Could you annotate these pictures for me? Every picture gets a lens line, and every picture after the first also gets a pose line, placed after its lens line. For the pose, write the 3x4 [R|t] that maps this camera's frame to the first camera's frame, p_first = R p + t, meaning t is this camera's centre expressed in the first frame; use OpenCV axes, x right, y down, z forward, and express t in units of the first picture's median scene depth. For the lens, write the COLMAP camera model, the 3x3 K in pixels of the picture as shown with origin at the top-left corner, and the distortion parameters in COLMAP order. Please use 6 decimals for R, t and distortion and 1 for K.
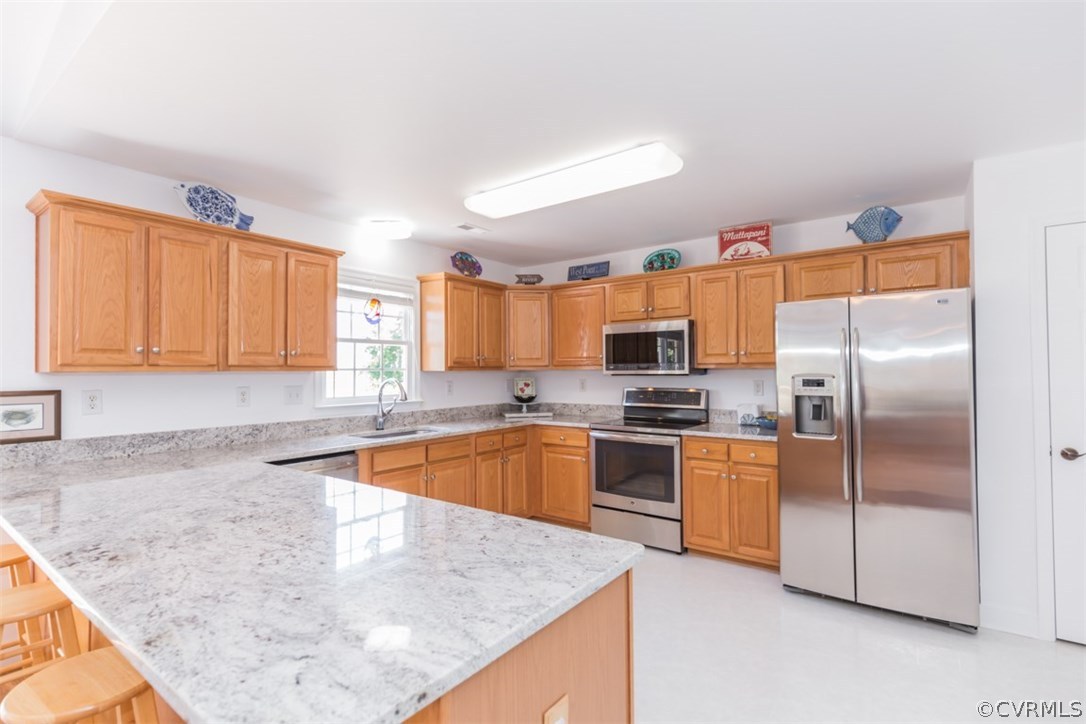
lens RADIAL K [[498.4, 0, 541.8], [0, 498.4, 361.6], [0, 0, 1]] dist [0.002464, -0.000137]
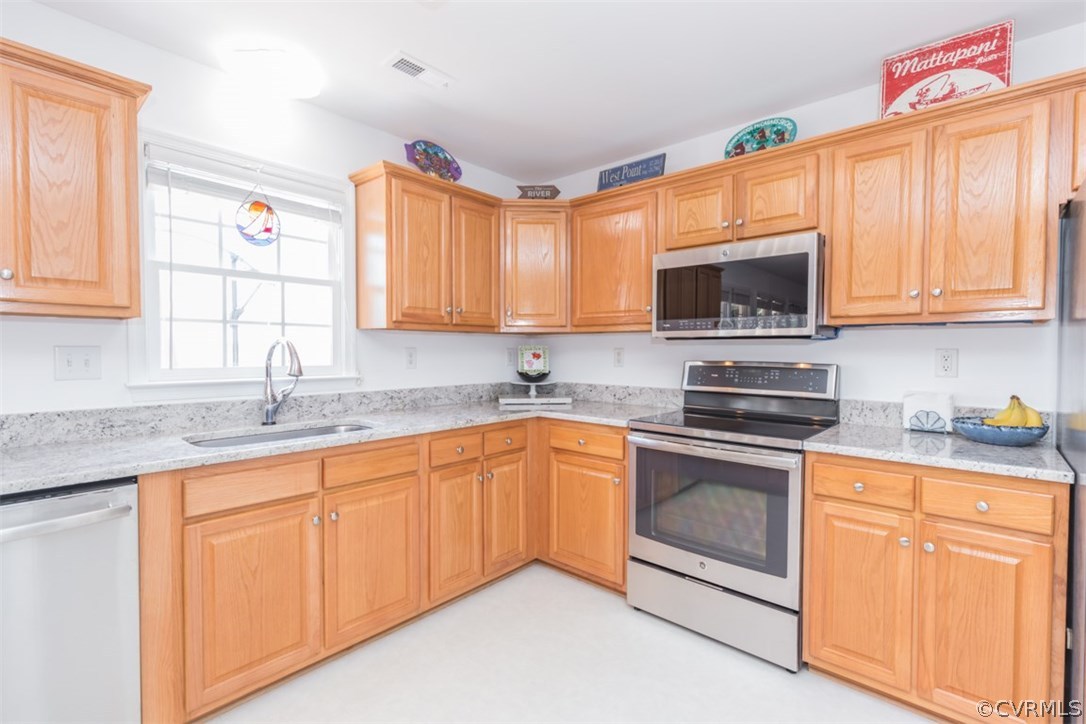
lens RADIAL K [[498.4, 0, 541.8], [0, 498.4, 361.2], [0, 0, 1]] dist [0.002464, -0.000137]
pose [[0.996294, 0.013233, -0.084985, 0.050336], [-0.009628, 0.999042, 0.042681, 0.034862], [0.085468, -0.041705, 0.995468, 0.463787]]
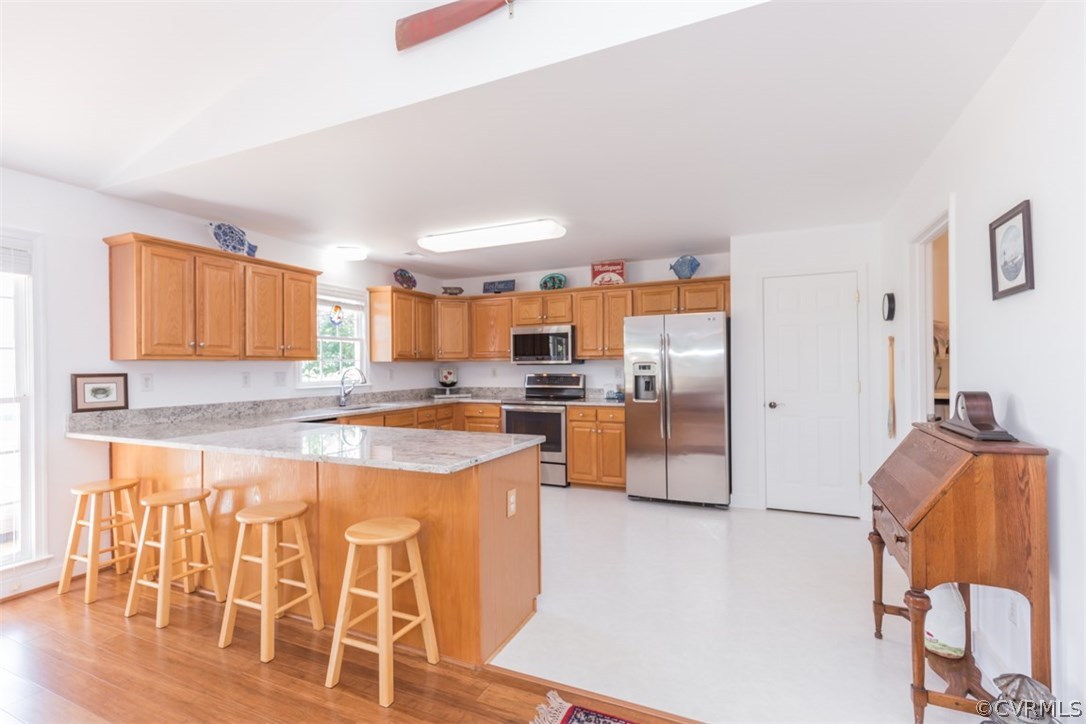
lens RADIAL K [[498.4, 0, 542.0], [0, 498.4, 361.7], [0, 0, 1]] dist [0.002464, -0.000137]
pose [[0.977874, -0.001291, 0.209190, -0.091877], [-0.000407, 0.999967, 0.008075, 0.009344], [-0.209194, -0.007981, 0.977842, -0.403270]]
